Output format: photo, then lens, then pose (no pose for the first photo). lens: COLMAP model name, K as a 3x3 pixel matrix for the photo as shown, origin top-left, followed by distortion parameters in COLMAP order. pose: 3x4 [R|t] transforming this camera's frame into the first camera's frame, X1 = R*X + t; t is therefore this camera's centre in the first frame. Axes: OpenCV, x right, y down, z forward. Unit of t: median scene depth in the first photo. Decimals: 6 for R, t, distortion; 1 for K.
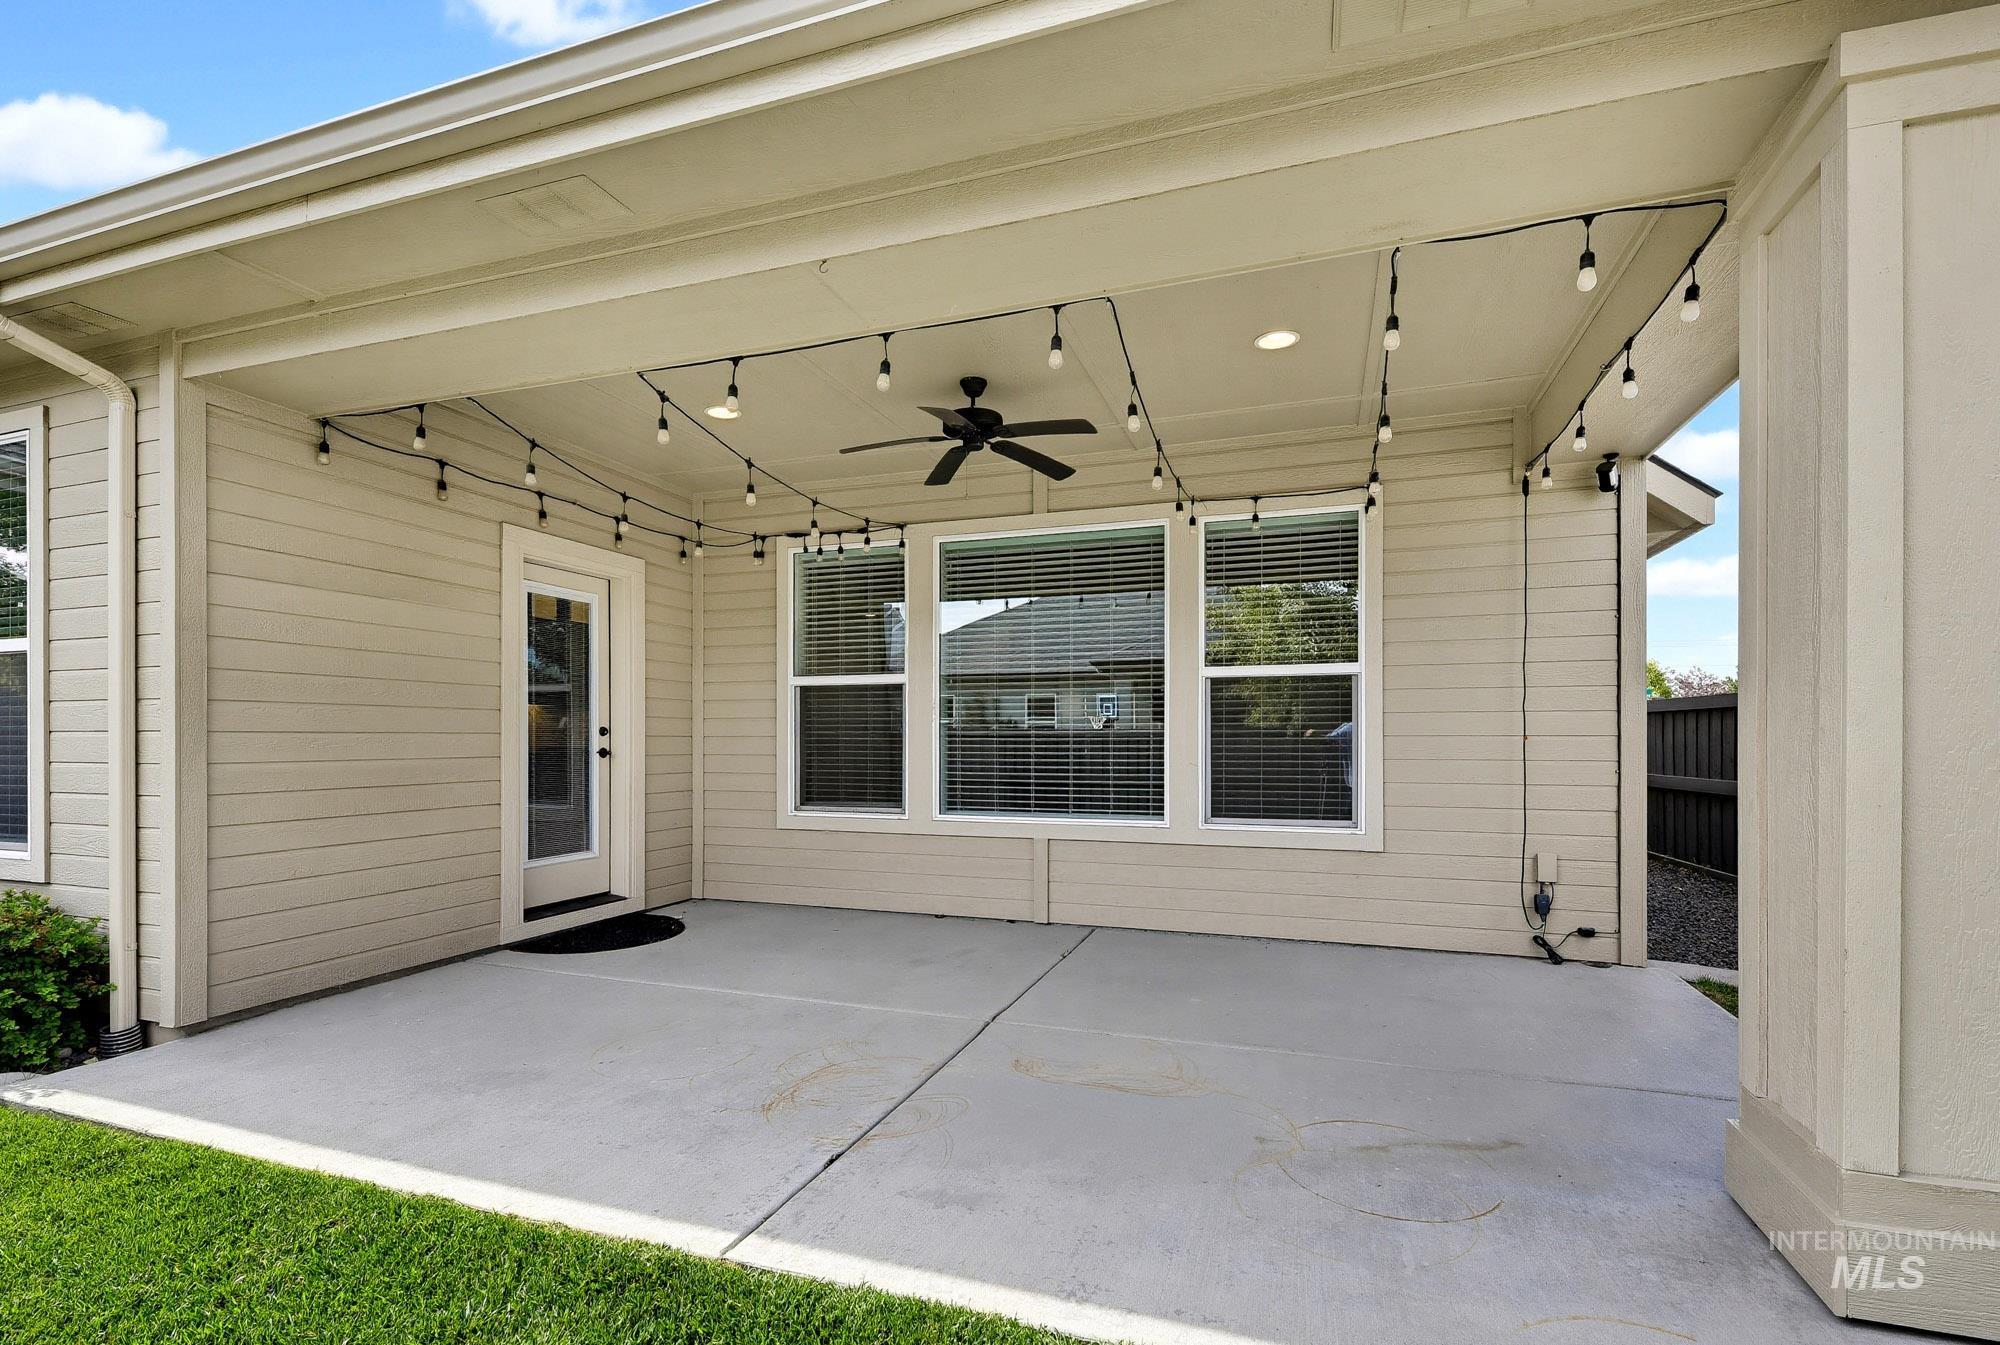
lens RADIAL K [[921.0, 0, 1001.3], [0, 921.0, 746.8], [0, 0, 1]] dist [-0.003735, -0.001486]
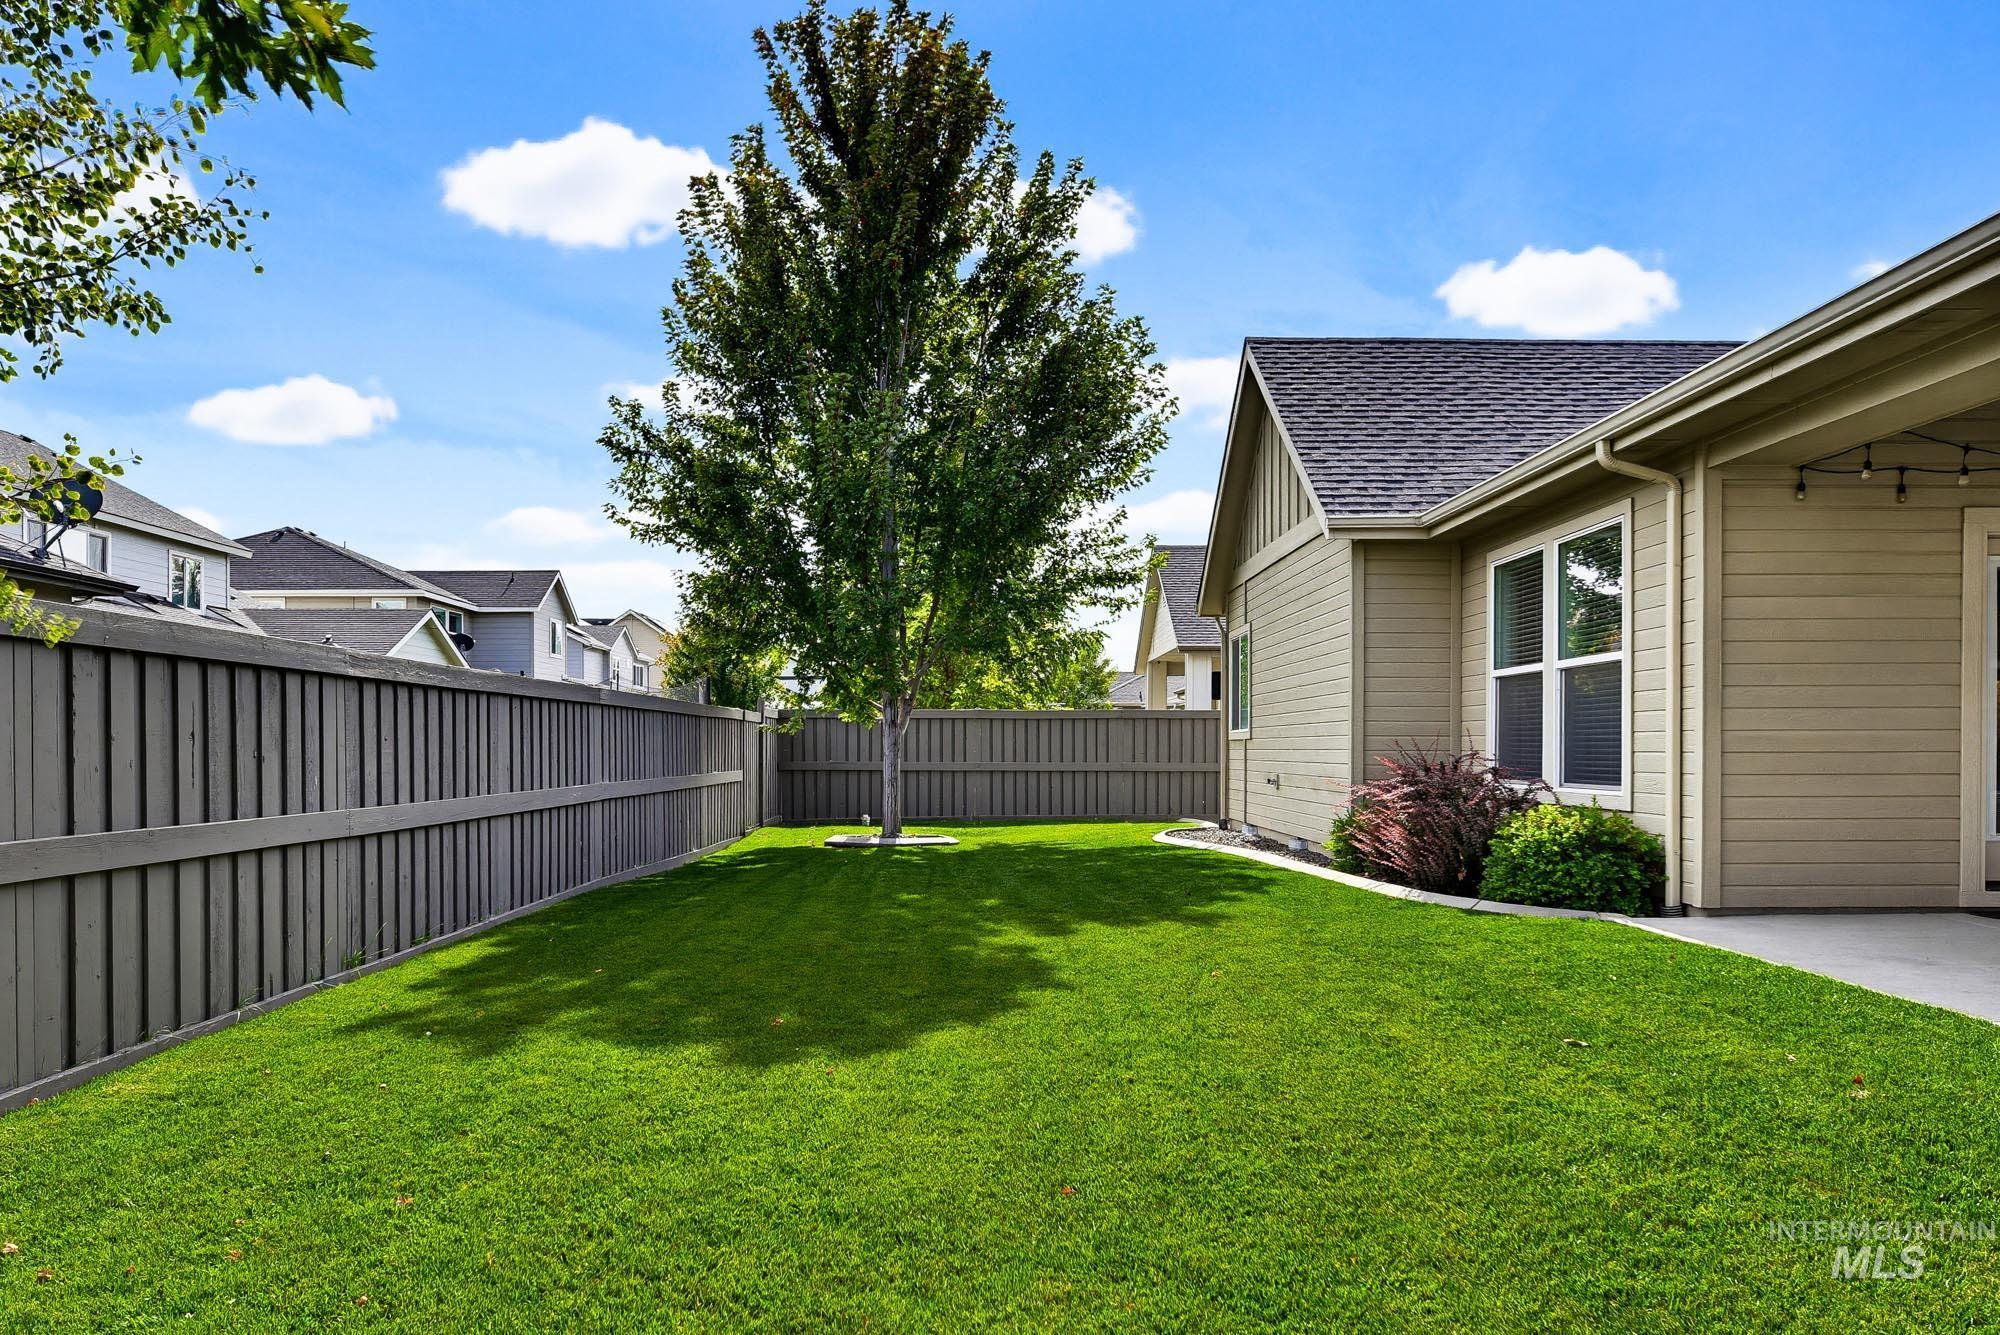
lens RADIAL K [[1346.5, 0, 1000.5], [0, 1346.5, 764.6], [0, 0, 1]] dist [-0.008930, -0.004008]
pose [[0.345222, 0.006914, -0.938495, 0.523311], [-0.003972, 0.999975, 0.005906, 0.046583], [0.938513, 0.001689, 0.345241, -0.572657]]
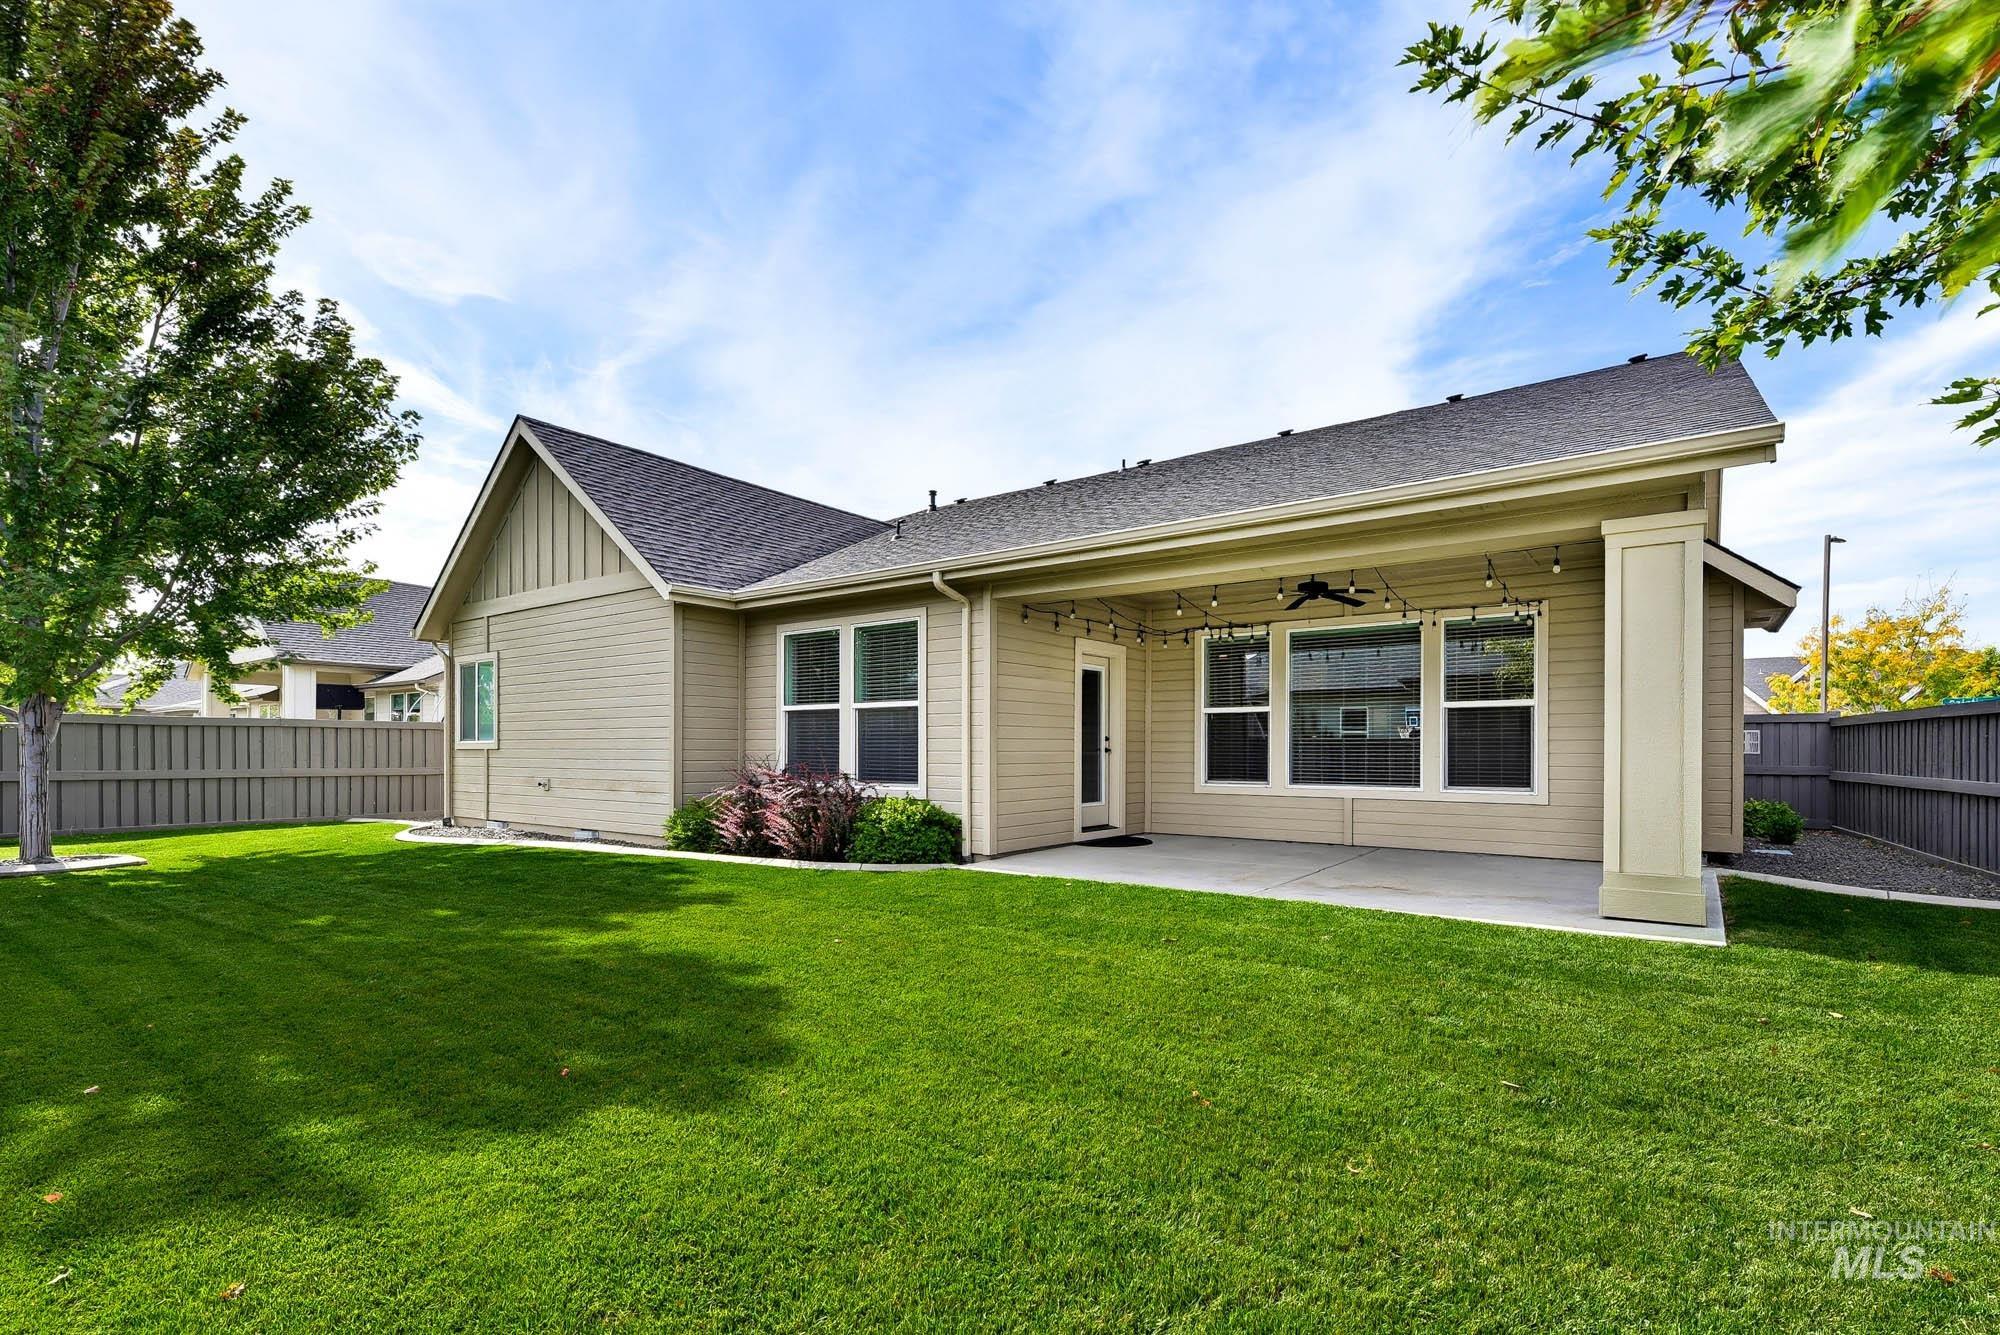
lens RADIAL K [[890.3, 0, 1078.0], [0, 890.3, 758.9], [0, 0, 1]] dist [0.000709, 0.000280]
pose [[0.966722, 0.000885, -0.255826, -0.026815], [-0.000389, 0.999998, 0.001991, 0.024700], [0.255827, -0.001825, 0.966721, -0.931993]]
